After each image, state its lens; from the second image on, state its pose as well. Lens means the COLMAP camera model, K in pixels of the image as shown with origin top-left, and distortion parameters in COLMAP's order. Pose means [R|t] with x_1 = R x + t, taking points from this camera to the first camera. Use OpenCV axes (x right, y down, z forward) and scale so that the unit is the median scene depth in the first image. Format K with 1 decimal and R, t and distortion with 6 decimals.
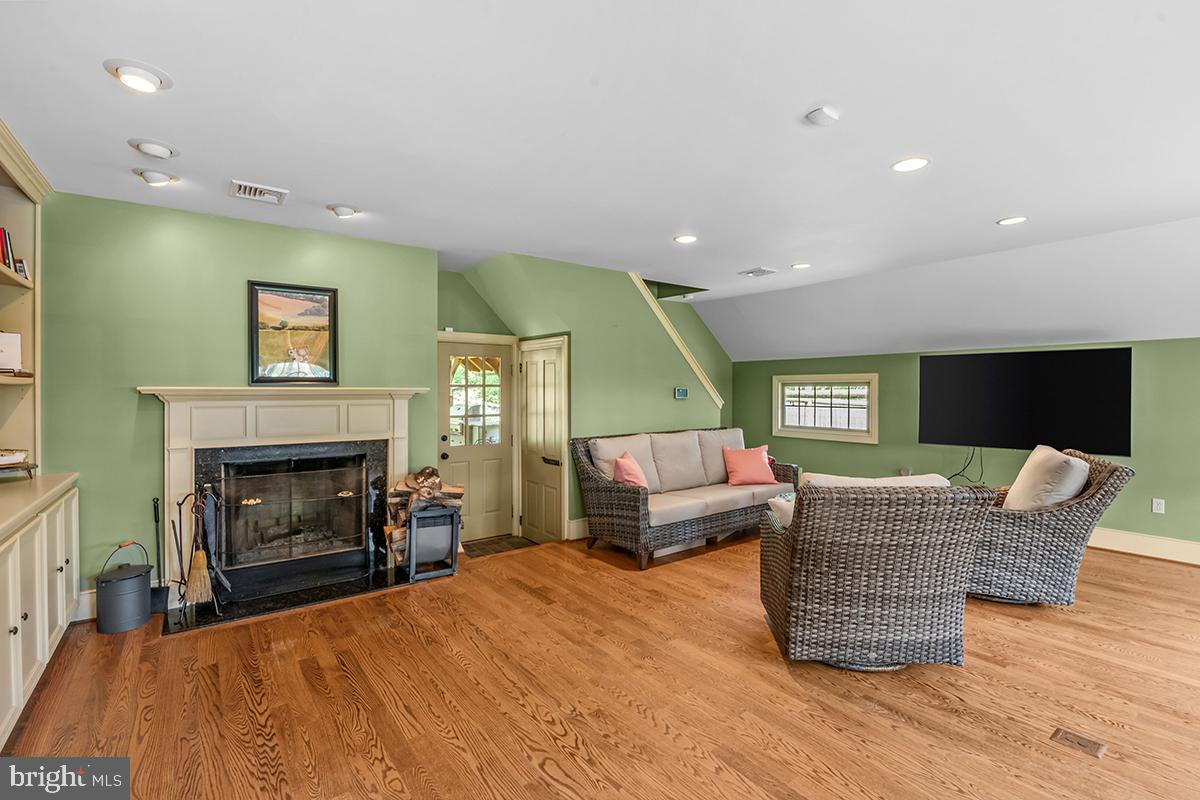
lens RADIAL K [[537.1, 0, 593.5], [0, 537.1, 397.5], [0, 0, 1]] dist [0.018711, -0.014106]
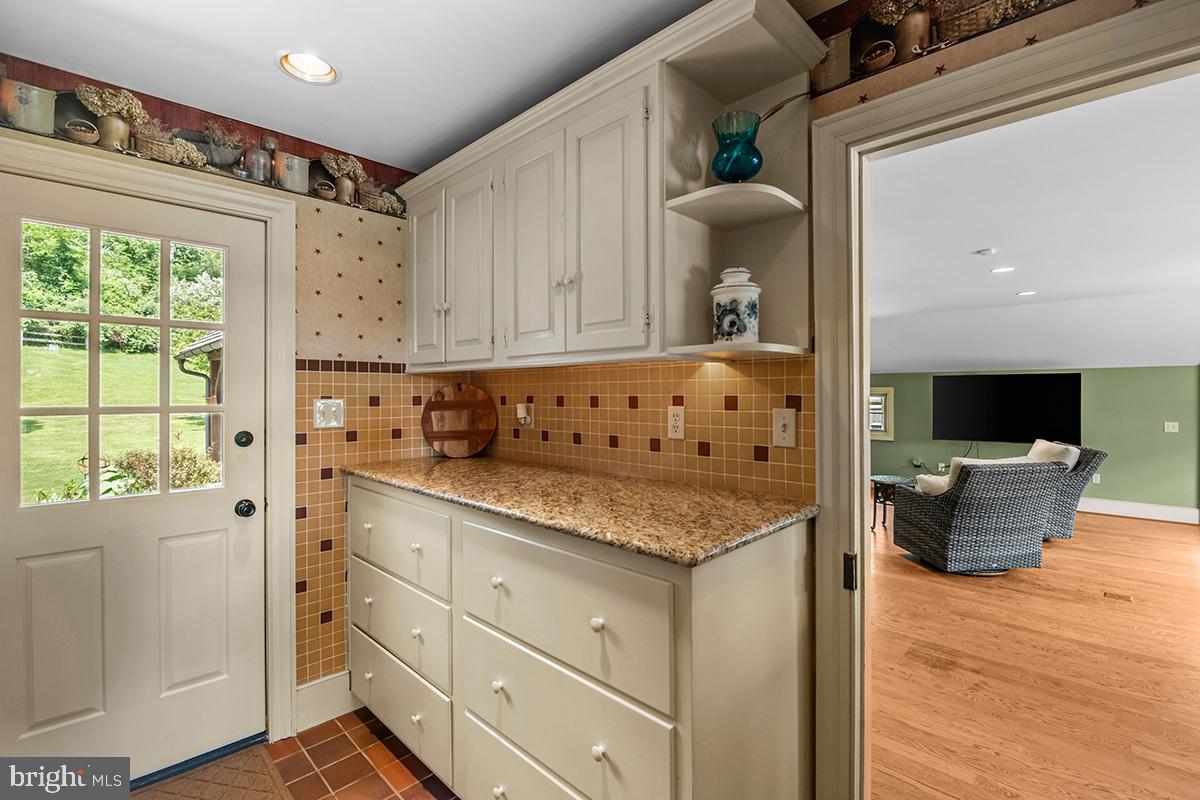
lens RADIAL K [[537.1, 0, 593.5], [0, 537.1, 397.5], [0, 0, 1]] dist [0.018711, -0.014106]
pose [[0.987605, -0.002924, 0.156932, -0.741035], [0.003519, 0.999988, -0.003516, -0.031782], [-0.156919, 0.004024, 0.987603, -0.352107]]
